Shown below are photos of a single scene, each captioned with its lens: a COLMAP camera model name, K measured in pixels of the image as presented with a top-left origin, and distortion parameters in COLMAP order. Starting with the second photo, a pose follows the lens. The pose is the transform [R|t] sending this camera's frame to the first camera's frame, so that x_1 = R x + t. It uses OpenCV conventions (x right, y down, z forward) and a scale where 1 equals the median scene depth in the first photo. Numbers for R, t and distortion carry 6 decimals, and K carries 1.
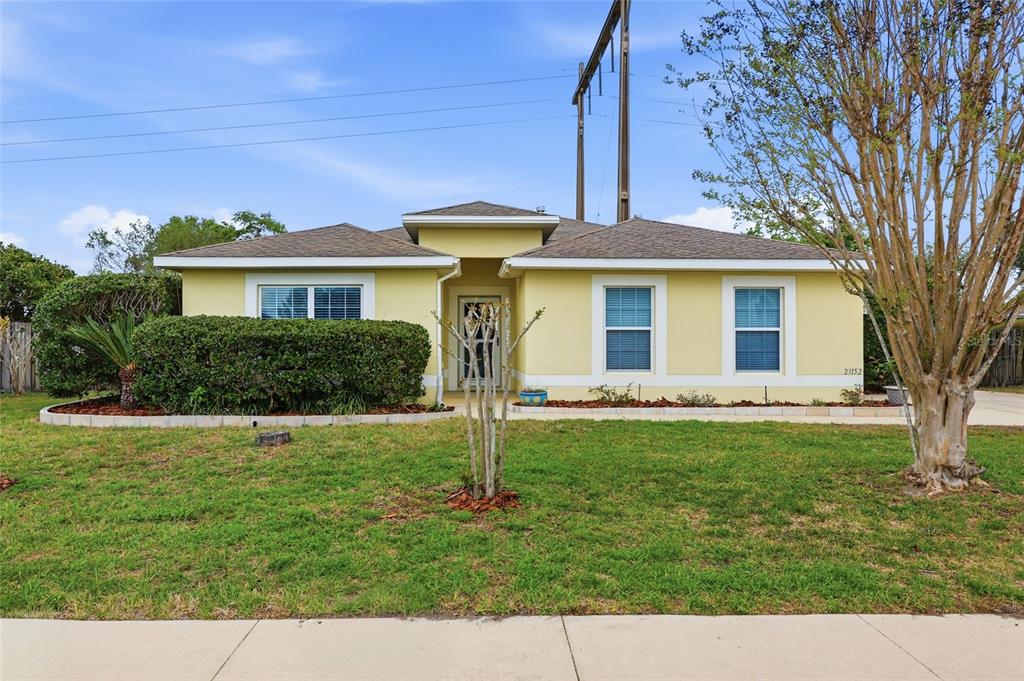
lens RADIAL K [[689.7, 0, 489.7], [0, 689.7, 337.7], [0, 0, 1]] dist [0.002935, -0.000605]
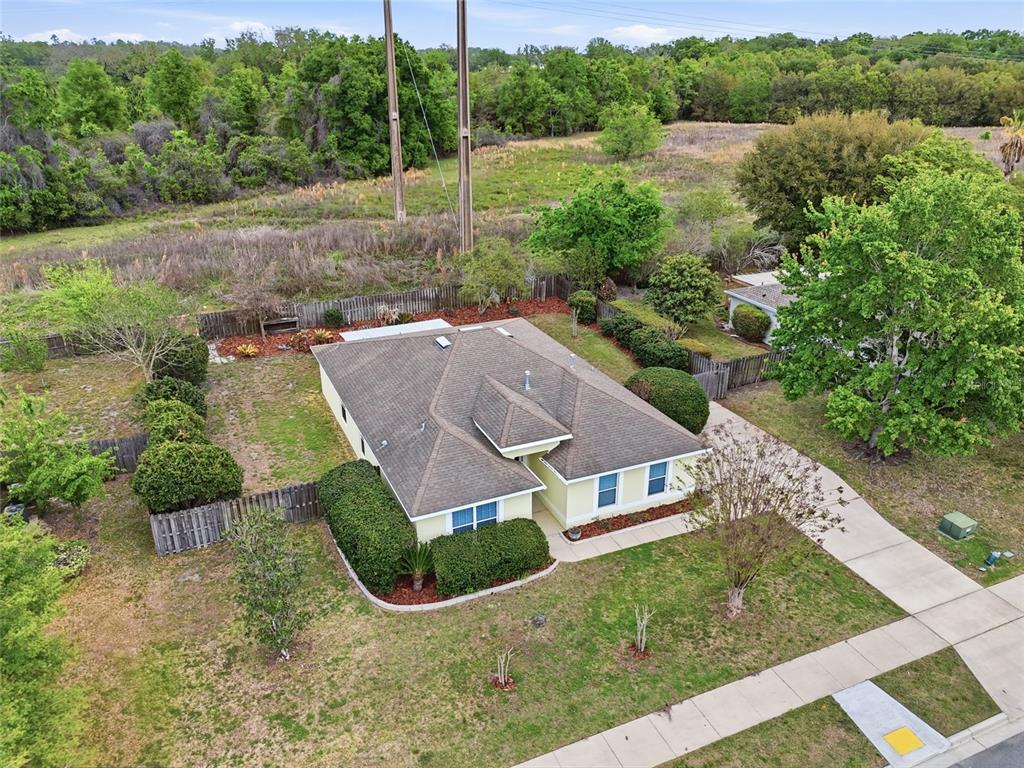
lens RADIAL K [[756.9, 0, 515.0], [0, 756.9, 386.6], [0, 0, 1]] dist [0.054986, -0.047450]
pose [[0.922909, -0.154857, 0.352502, -0.889181], [-0.002482, 0.913136, 0.407647, -1.317008], [-0.385009, -0.377096, 0.842358, -0.817819]]
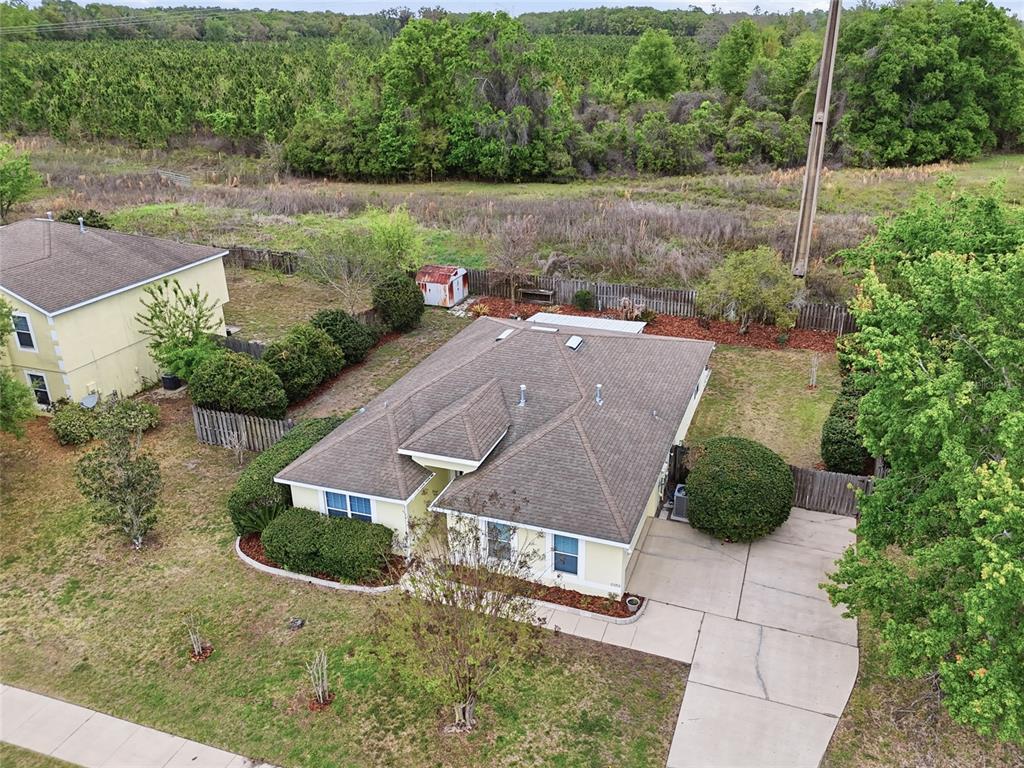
lens RADIAL K [[818.7, 0, 536.6], [0, 818.7, 383.5], [0, 0, 1]] dist [0.042844, -0.035775]
pose [[0.940254, 0.136288, -0.312006, 0.931458], [0.003418, 0.912564, 0.408919, -1.312021], [0.340456, -0.385555, 0.857576, -0.703223]]
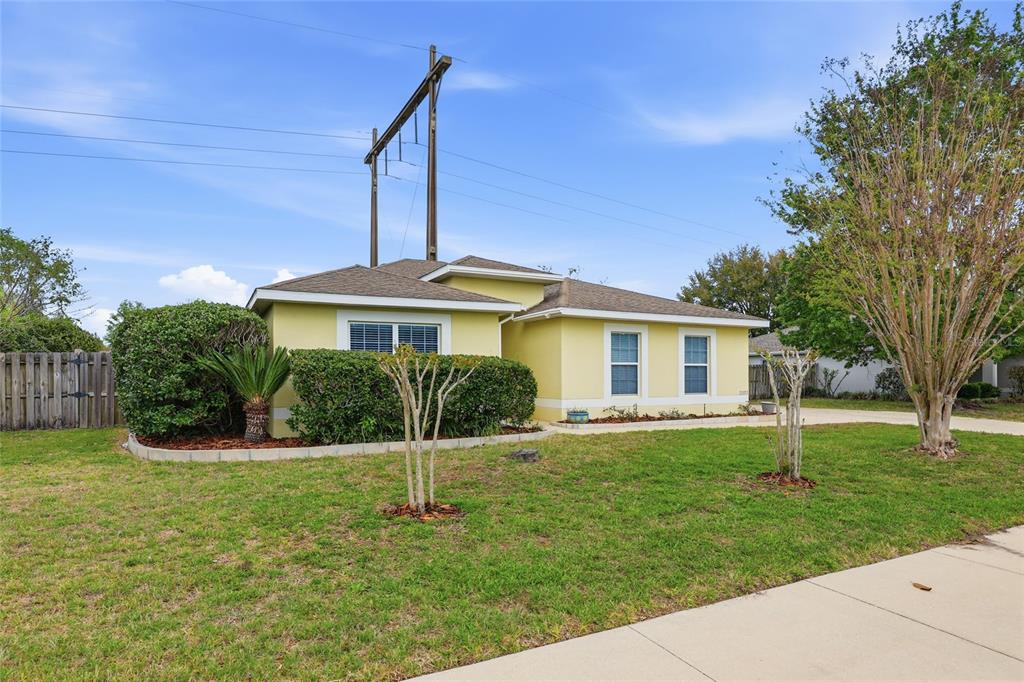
lens RADIAL K [[590.3, 0, 524.3], [0, 590.3, 373.6], [0, 0, 1]] dist [-0.017522, 0.001027]
pose [[0.891915, -0.001349, 0.452202, -0.502641], [-0.003242, 0.999951, 0.009378, -0.004239], [-0.452192, -0.009831, 0.891866, 0.058780]]
